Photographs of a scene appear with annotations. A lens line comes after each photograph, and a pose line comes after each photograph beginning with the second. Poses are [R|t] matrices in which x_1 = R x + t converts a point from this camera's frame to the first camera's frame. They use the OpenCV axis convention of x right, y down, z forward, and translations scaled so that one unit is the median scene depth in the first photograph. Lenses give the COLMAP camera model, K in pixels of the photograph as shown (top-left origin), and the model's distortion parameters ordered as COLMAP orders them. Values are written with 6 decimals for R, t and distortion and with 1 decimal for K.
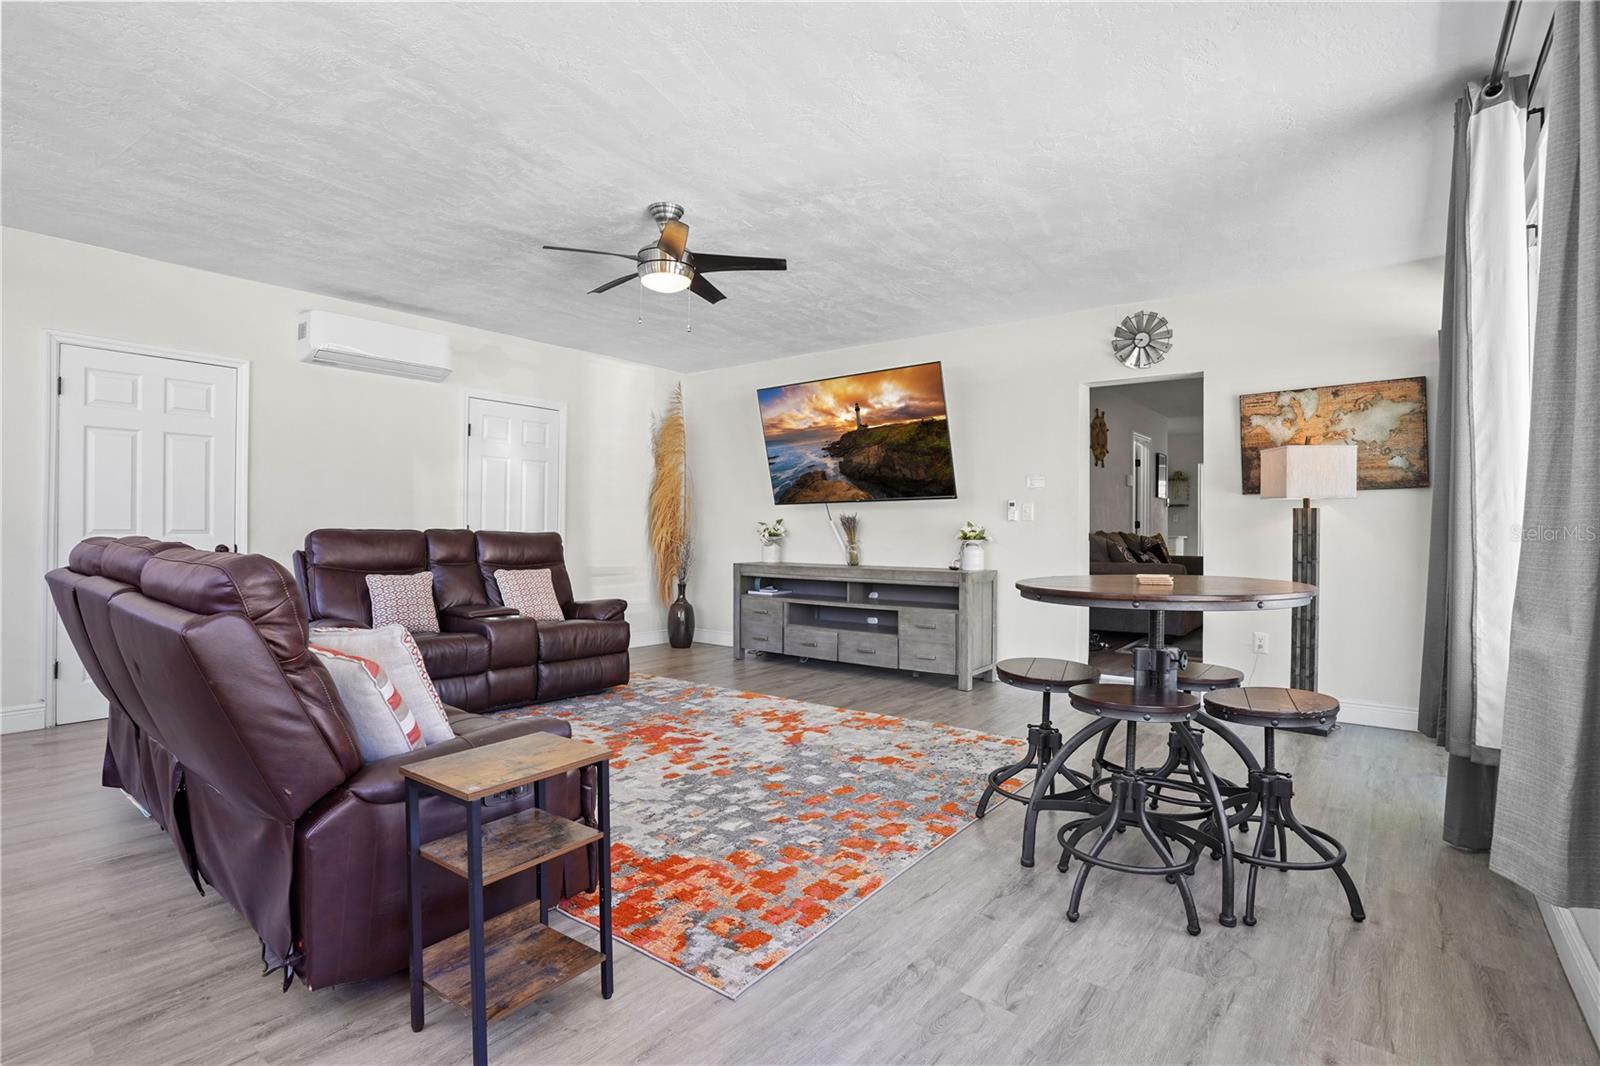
lens RADIAL K [[786.7, 0, 809.9], [0, 786.7, 531.9], [0, 0, 1]] dist [-0.068269, 0.026329]
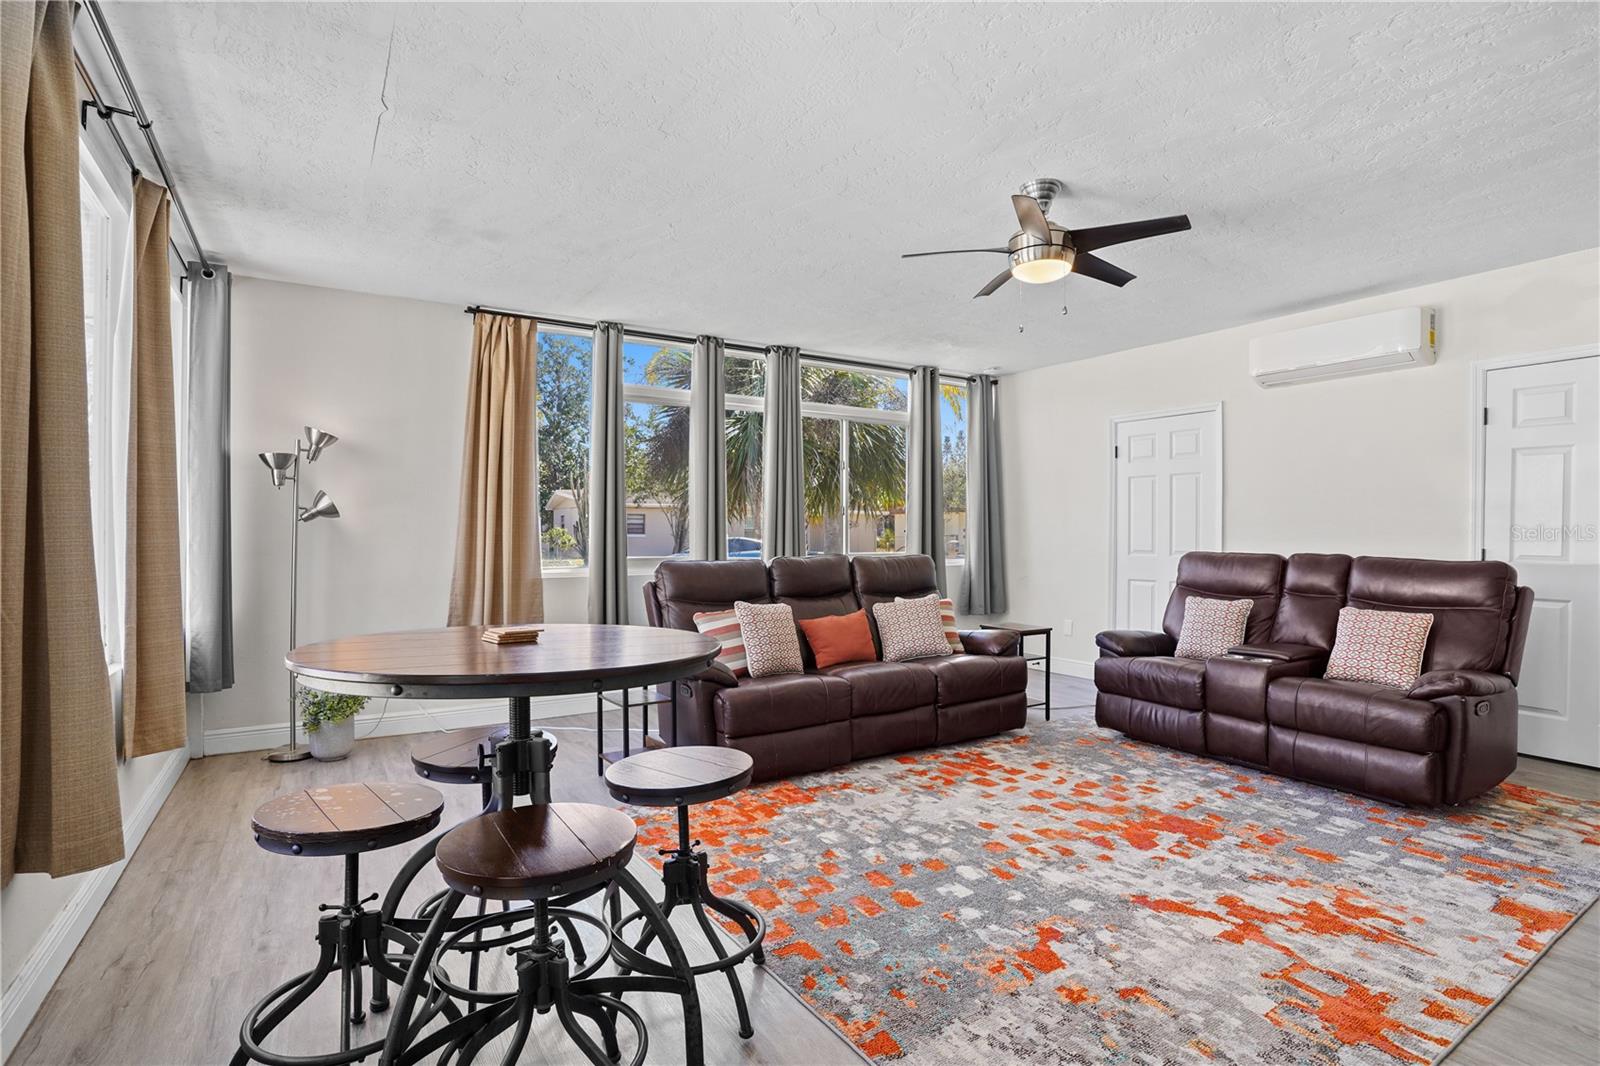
lens RADIAL K [[786.7, 0, 794.1], [0, 786.7, 546.0], [0, 0, 1]] dist [-0.068269, 0.026329]
pose [[-0.365369, -0.003072, -0.930858, 0.698696], [-0.007015, 0.999975, -0.000547, -0.011742], [0.930836, 0.006330, -0.365382, 1.038002]]
